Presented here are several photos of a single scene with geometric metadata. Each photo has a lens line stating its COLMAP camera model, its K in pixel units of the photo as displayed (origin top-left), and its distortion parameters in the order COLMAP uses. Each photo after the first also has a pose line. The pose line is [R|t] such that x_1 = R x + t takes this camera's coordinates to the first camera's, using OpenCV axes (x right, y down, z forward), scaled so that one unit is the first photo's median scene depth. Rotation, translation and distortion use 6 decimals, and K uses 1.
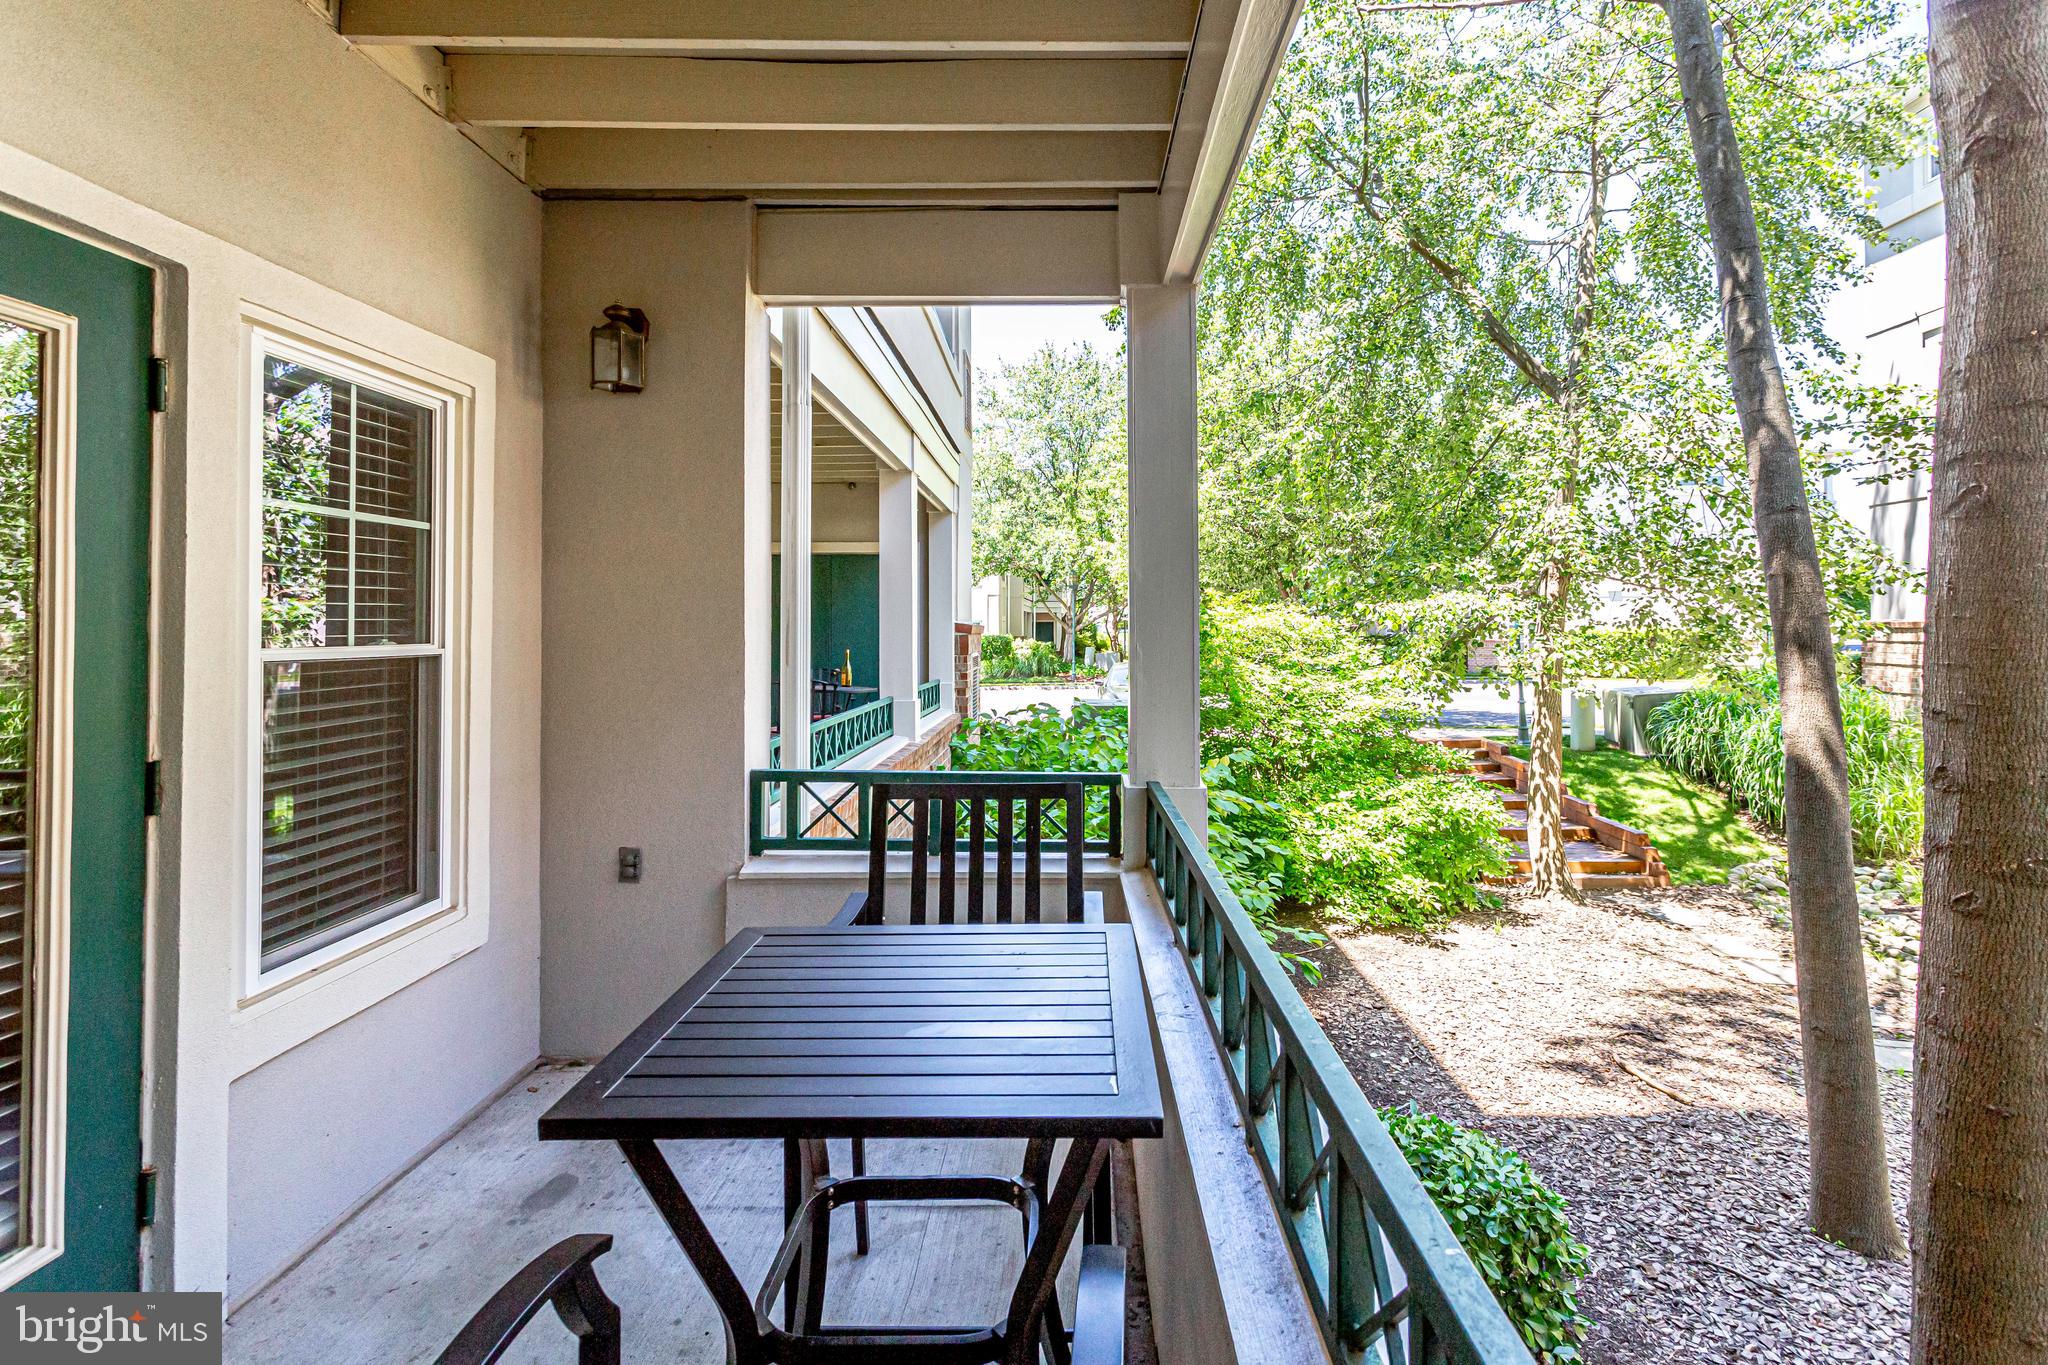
lens RADIAL K [[1008.9, 0, 1022.4], [0, 1008.9, 581.4], [0, 0, 1]] dist [0.000238, 0.000694]
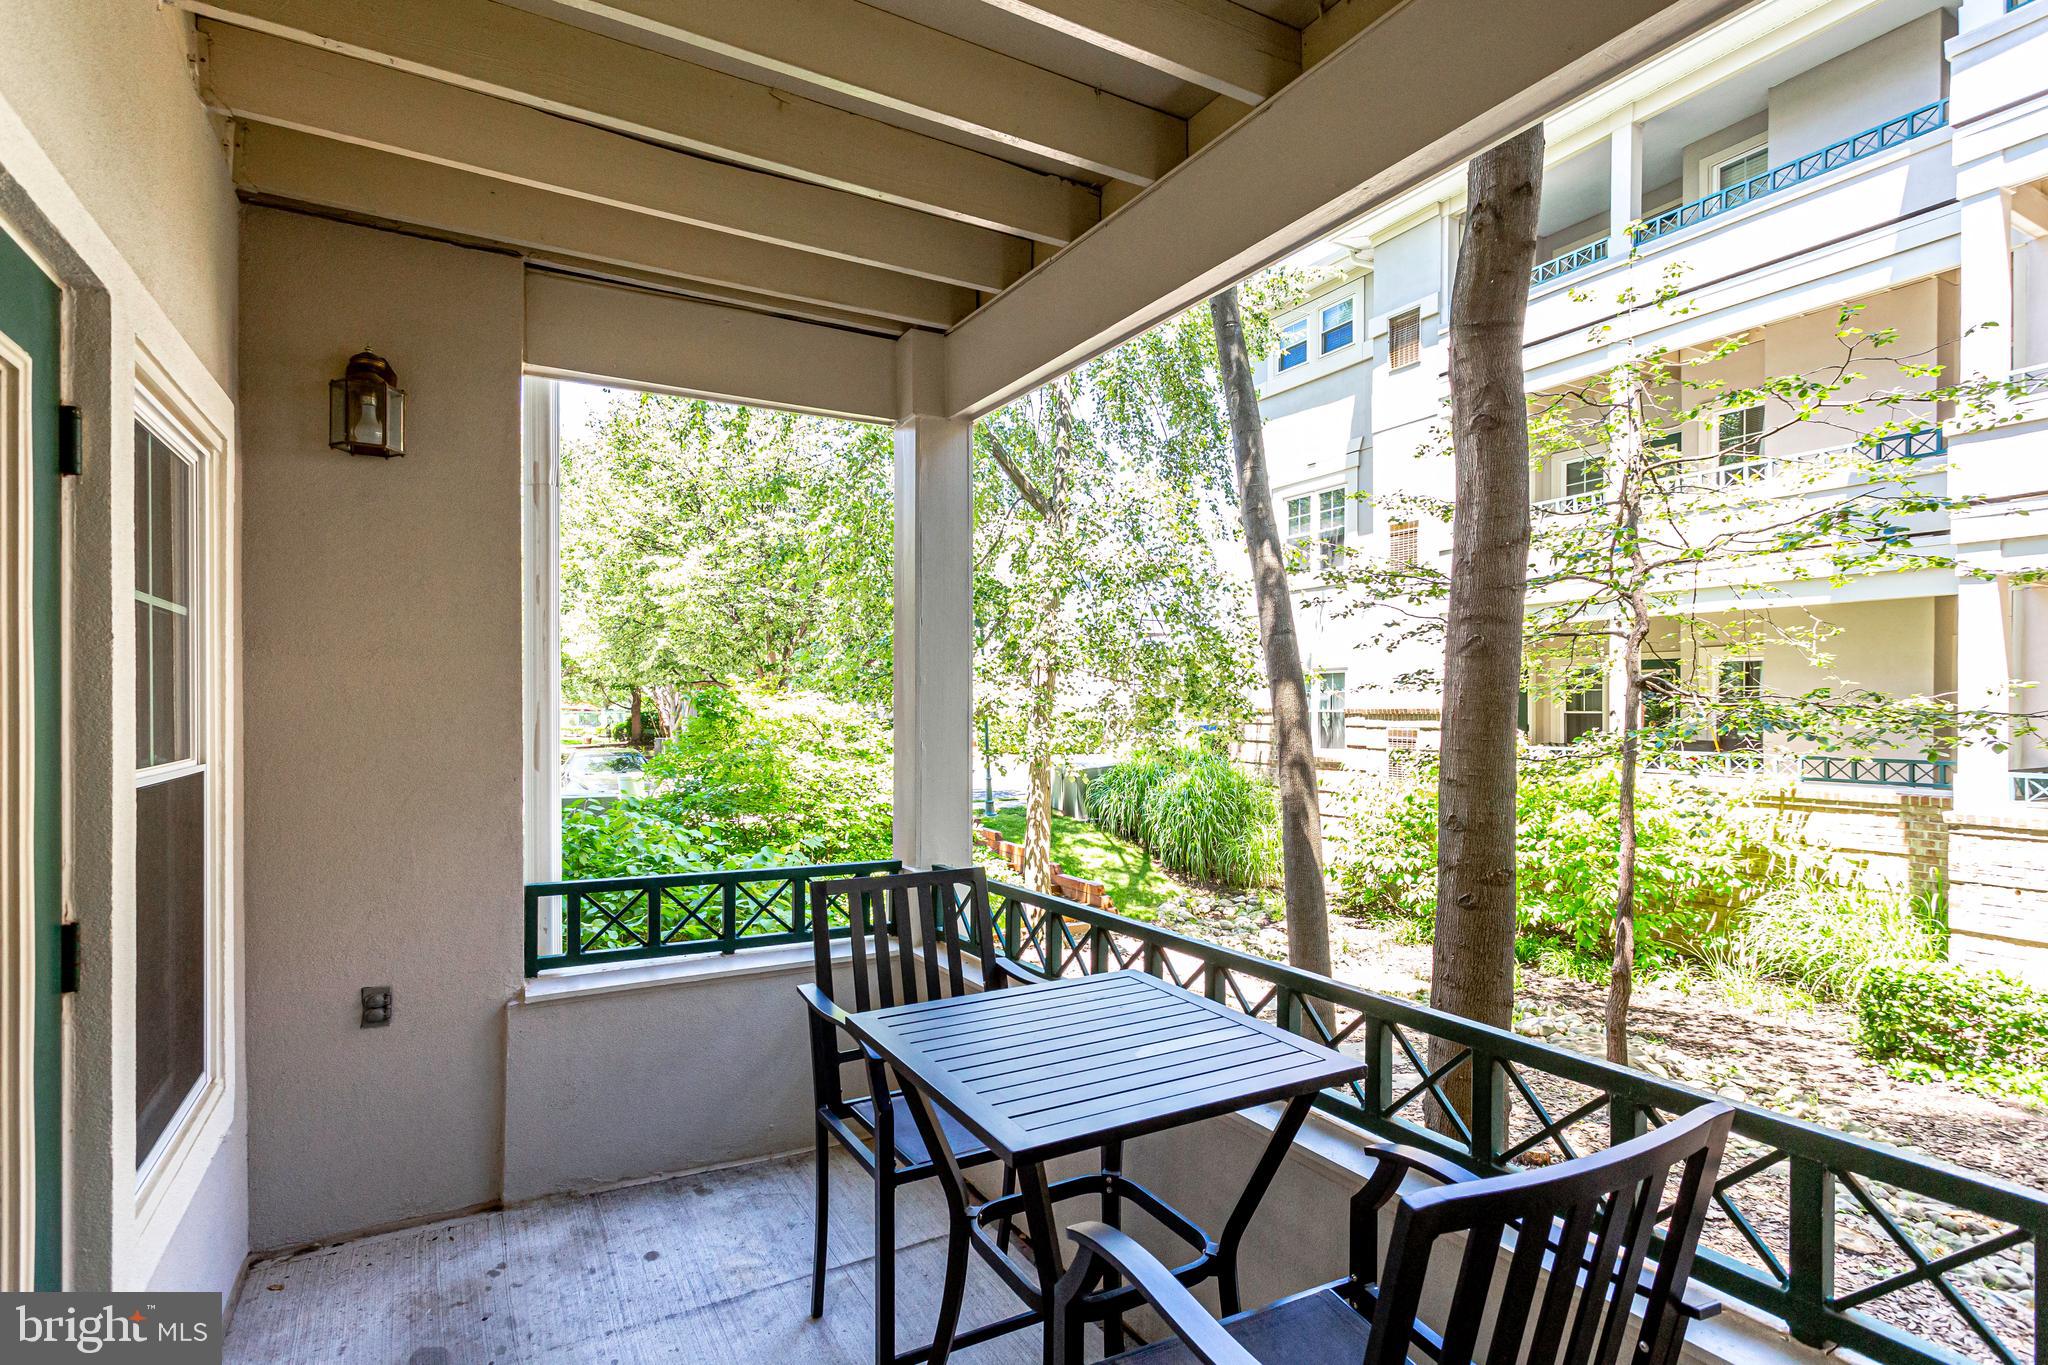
lens RADIAL K [[1019.5, 0, 1024.0], [0, 1019.5, 682.5], [0, 0, 1]] dist [-0.000326, 0.000394]
pose [[0.868620, 0.013623, 0.495292, -0.336858], [-0.022788, 0.999663, 0.012468, -0.019332], [-0.494955, -0.022117, 0.868637, -0.025685]]
